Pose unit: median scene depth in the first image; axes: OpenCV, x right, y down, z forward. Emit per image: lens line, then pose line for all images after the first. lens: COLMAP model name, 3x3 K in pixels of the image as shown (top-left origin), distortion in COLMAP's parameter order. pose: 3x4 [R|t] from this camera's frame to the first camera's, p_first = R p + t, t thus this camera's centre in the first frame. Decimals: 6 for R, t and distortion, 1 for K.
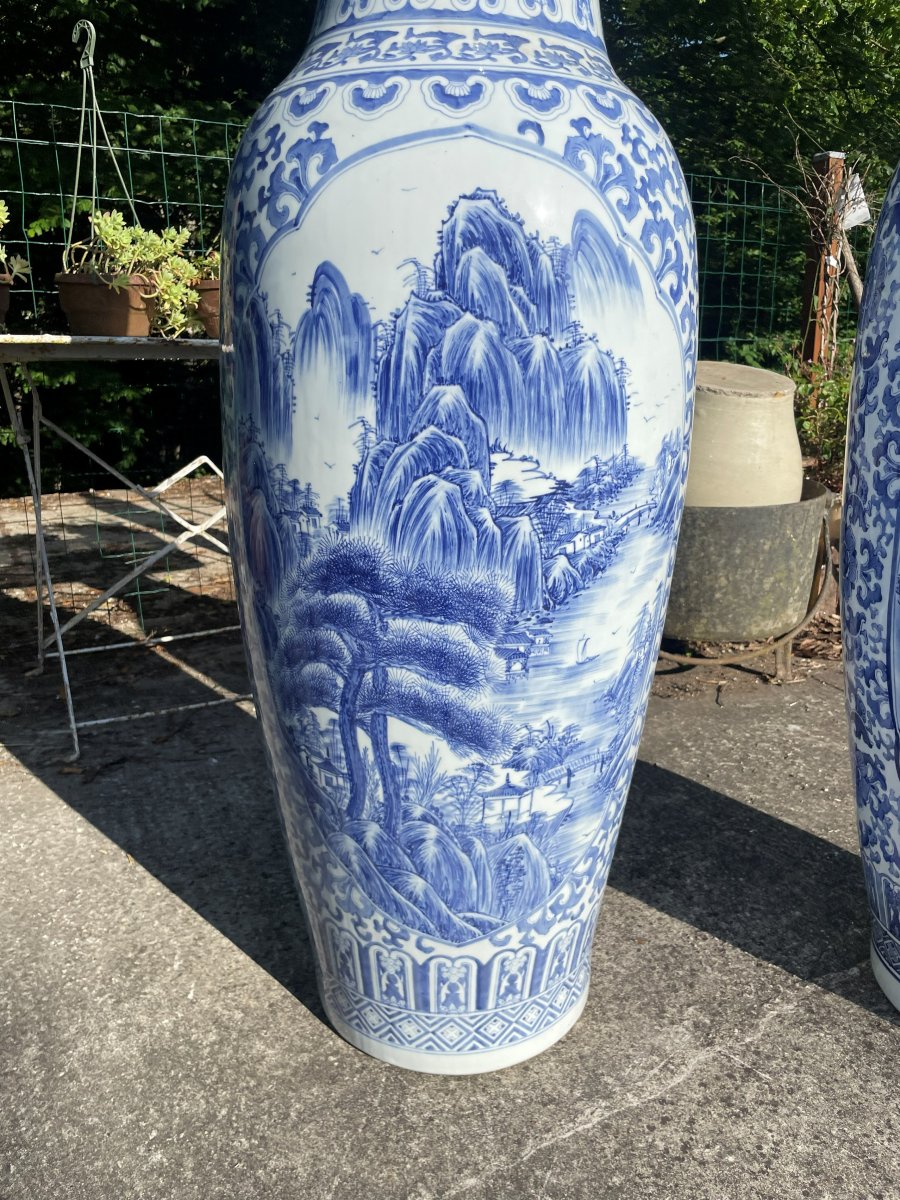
lens RADIAL K [[915.6, 0, 452.3], [0, 915.6, 595.8], [0, 0, 1]] dist [0.084656, -0.119232]
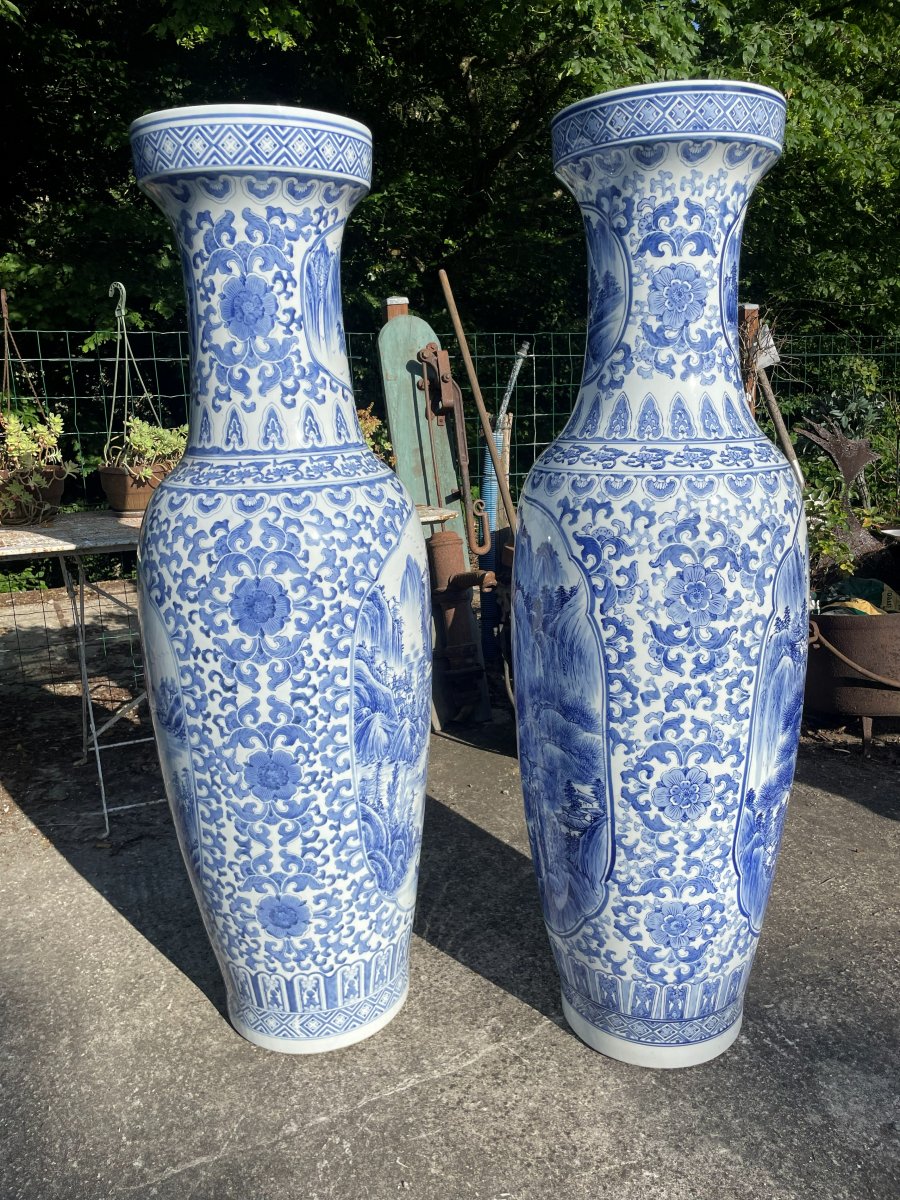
lens RADIAL K [[915.6, 0, 453.1], [0, 915.6, 597.8], [0, 0, 1]] dist [0.084656, -0.119232]
pose [[0.998417, -0.011976, -0.054957, 0.326227], [0.009636, 0.999044, -0.042648, -0.201601], [0.055415, 0.042051, 0.997578, -0.617201]]
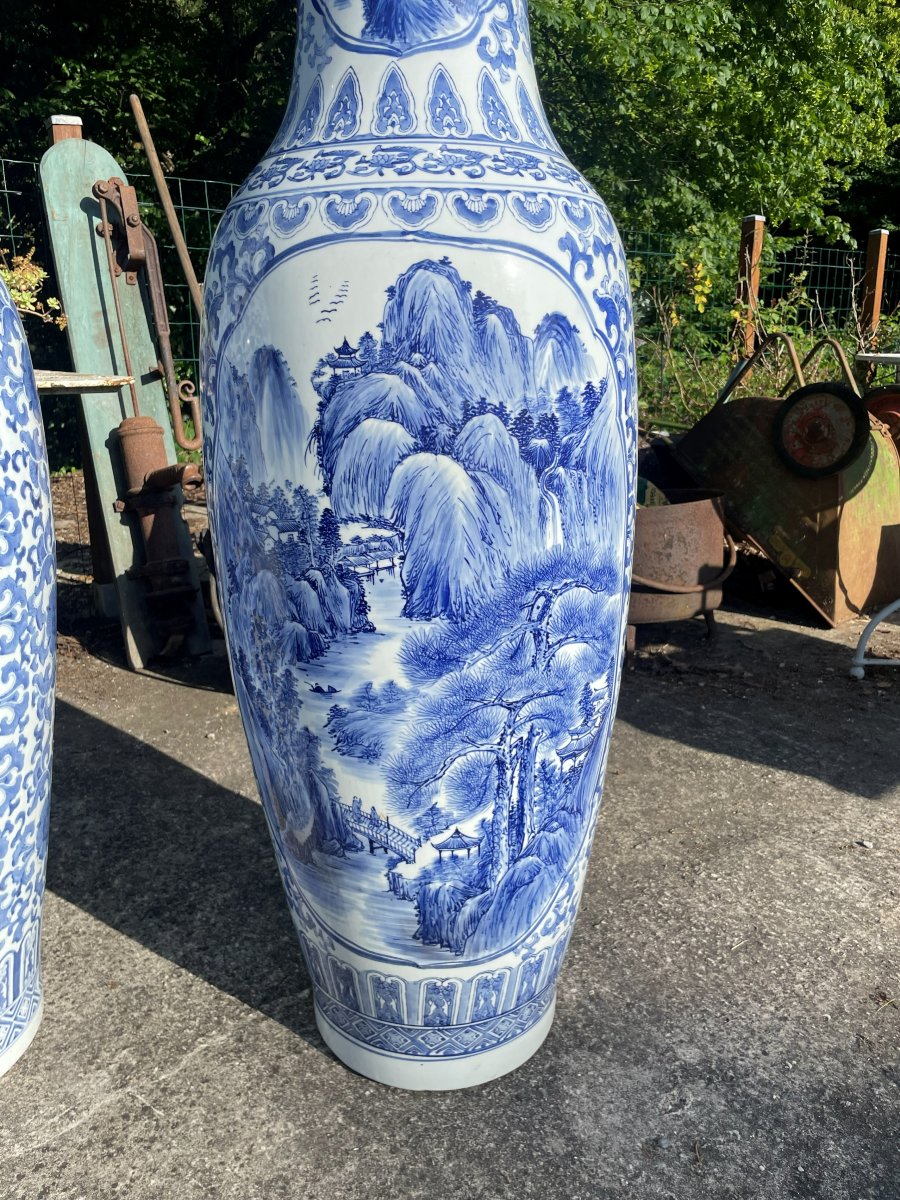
lens RADIAL K [[915.6, 0, 451.2], [0, 915.6, 593.7], [0, 0, 1]] dist [0.084656, -0.119232]
pose [[0.986162, -0.039946, 0.160901, 0.546428], [0.038572, 0.999188, 0.011651, -0.078930], [-0.161235, -0.005284, 0.986902, -0.103373]]
